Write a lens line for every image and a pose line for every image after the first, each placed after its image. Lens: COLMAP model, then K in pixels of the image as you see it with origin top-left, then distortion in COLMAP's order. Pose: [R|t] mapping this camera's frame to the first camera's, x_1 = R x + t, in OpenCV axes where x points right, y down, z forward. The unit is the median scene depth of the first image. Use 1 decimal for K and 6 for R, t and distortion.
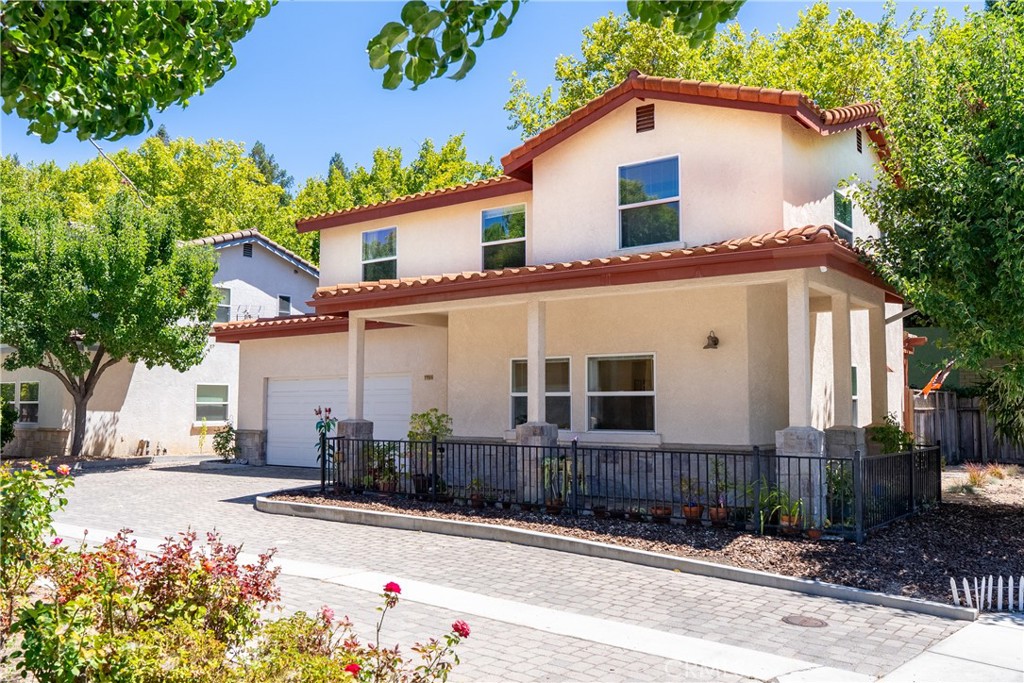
lens RADIAL K [[883.3, 0, 510.6], [0, 883.3, 343.0], [0, 0, 1]] dist [-0.003376, 0.000020]
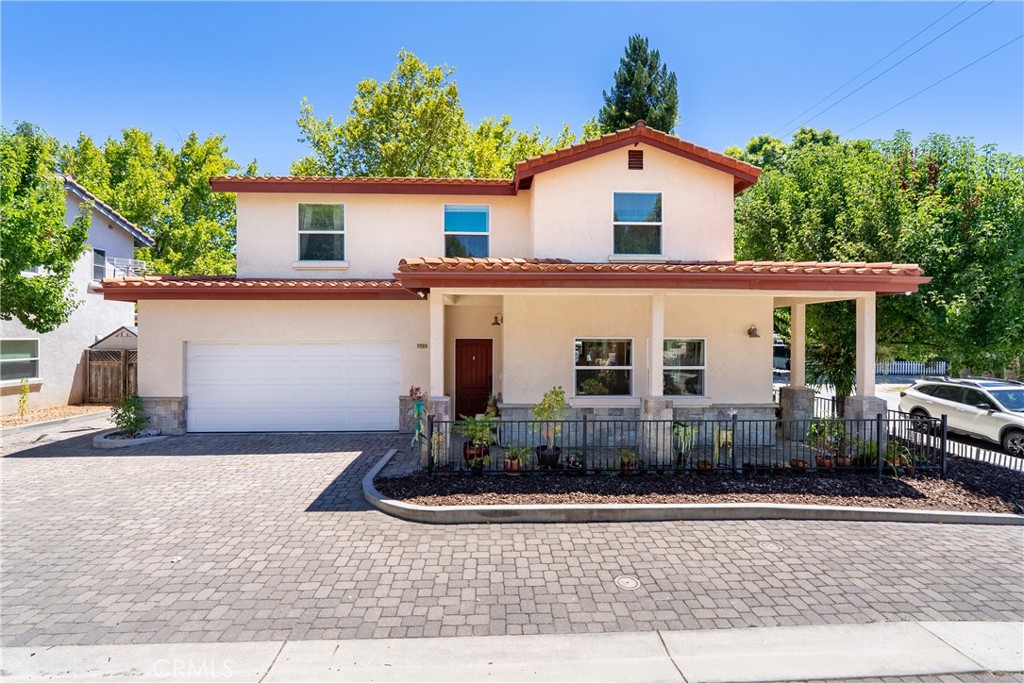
lens RADIAL K [[460.6, 0, 515.2], [0, 460.6, 335.0], [0, 0, 1]] dist [-0.002856, 0.000133]
pose [[0.766780, -0.000964, 0.641909, -0.437961], [-0.047389, 0.997185, 0.058105, -0.017254], [-0.640158, -0.074973, 0.764576, 0.544356]]
